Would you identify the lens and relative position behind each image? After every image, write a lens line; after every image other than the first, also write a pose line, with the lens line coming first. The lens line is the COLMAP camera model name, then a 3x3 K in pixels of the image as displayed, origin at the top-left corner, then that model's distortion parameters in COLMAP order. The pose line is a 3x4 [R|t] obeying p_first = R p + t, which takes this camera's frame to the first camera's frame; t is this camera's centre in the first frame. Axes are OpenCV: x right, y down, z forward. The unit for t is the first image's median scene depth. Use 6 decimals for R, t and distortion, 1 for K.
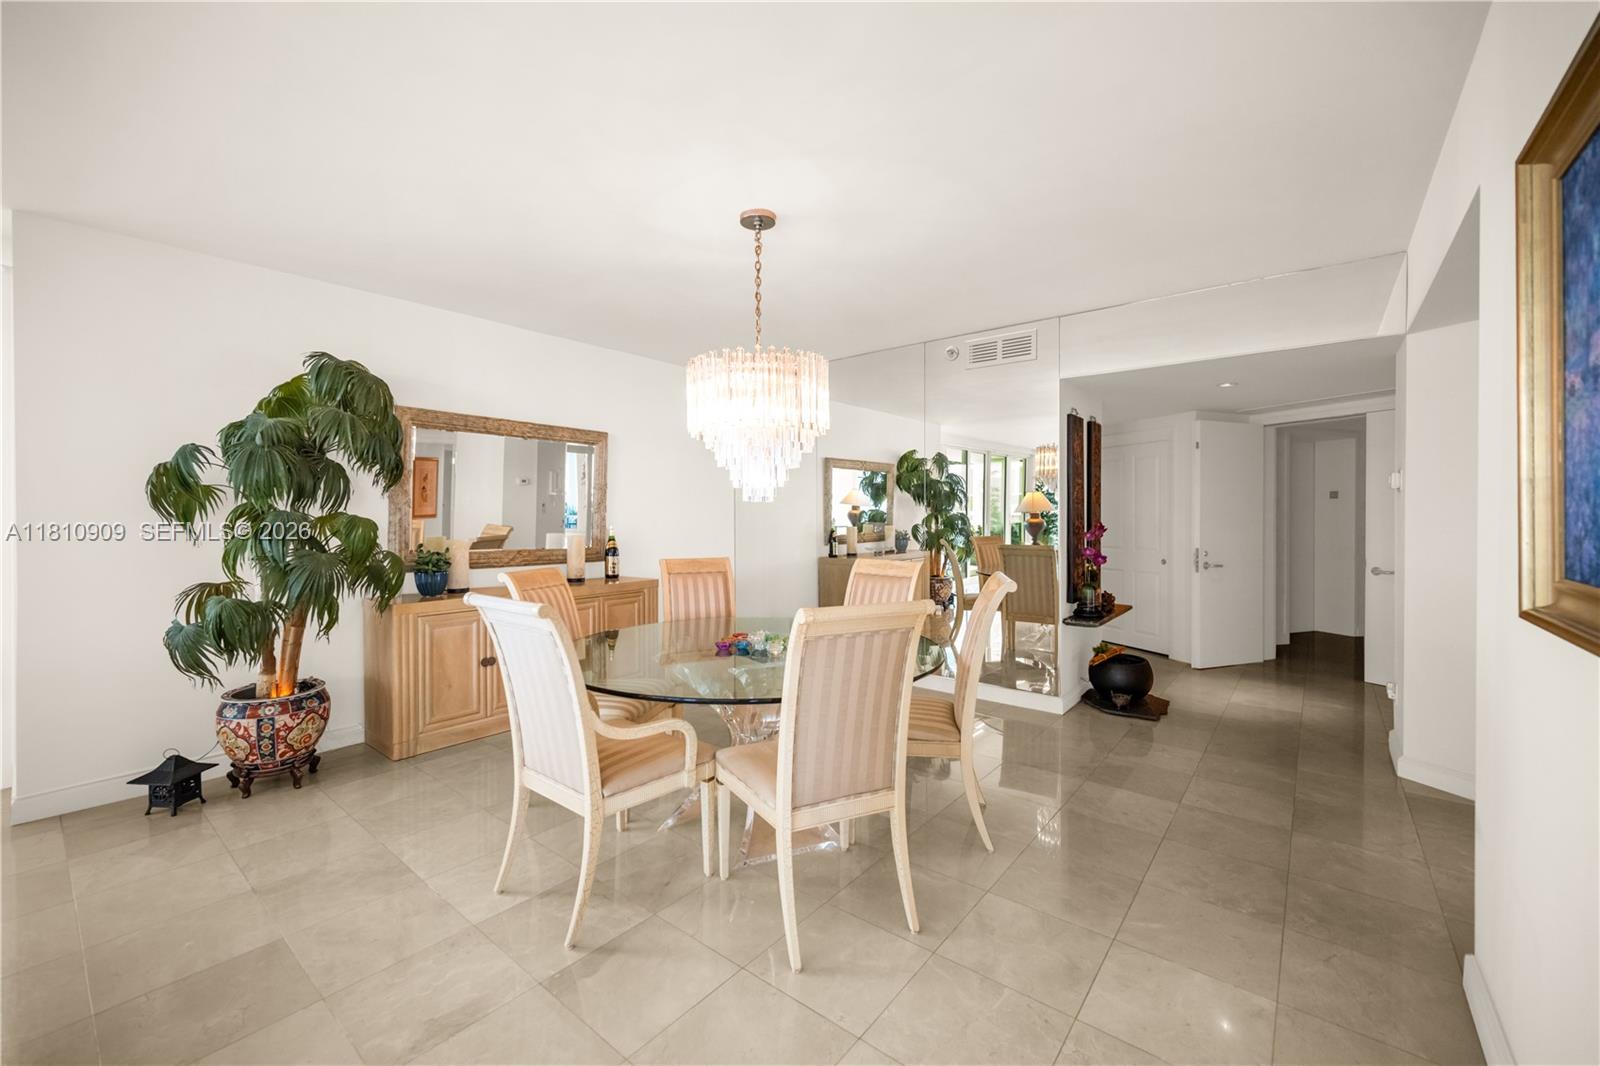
lens RADIAL K [[652.9, 0, 798.8], [0, 652.9, 516.7], [0, 0, 1]] dist [0.000341, -0.000039]
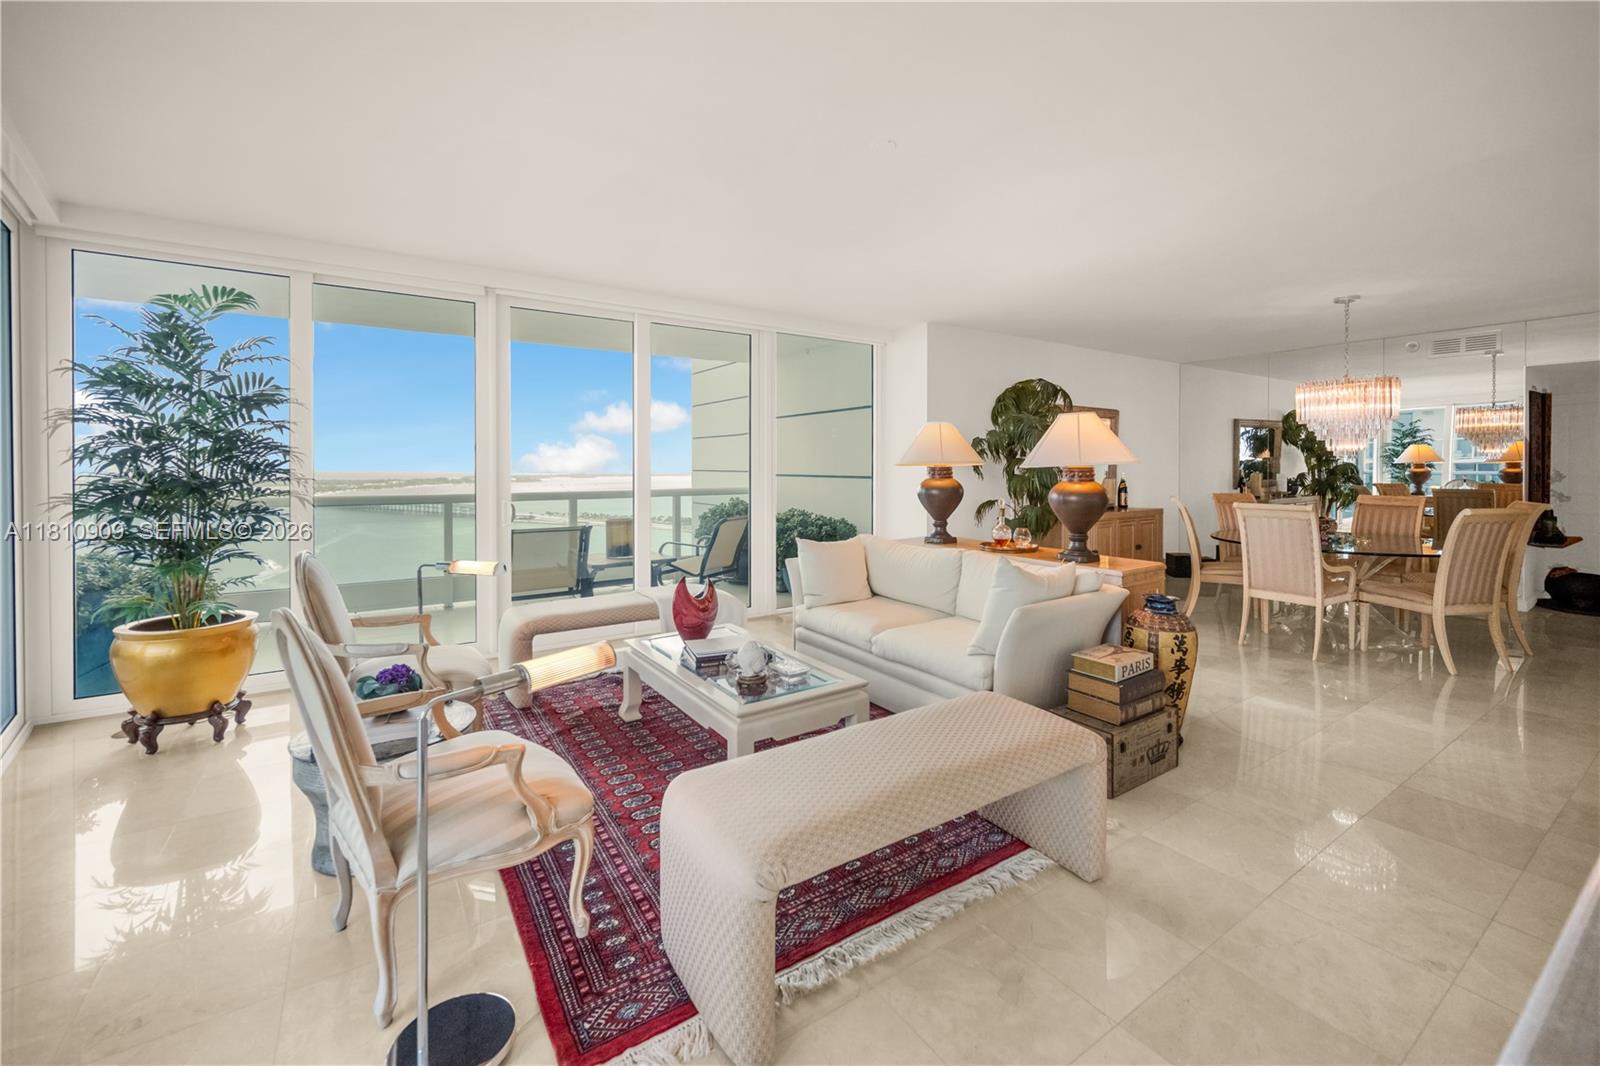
lens RADIAL K [[645.2, 0, 821.7], [0, 645.2, 468.6], [0, 0, 1]] dist [0.000571, 0.000157]
pose [[0.953245, 0.001250, -0.302195, -0.770795], [-0.000285, 0.999995, 0.003236, 0.000552], [0.302198, -0.002999, 0.953241, -0.949093]]
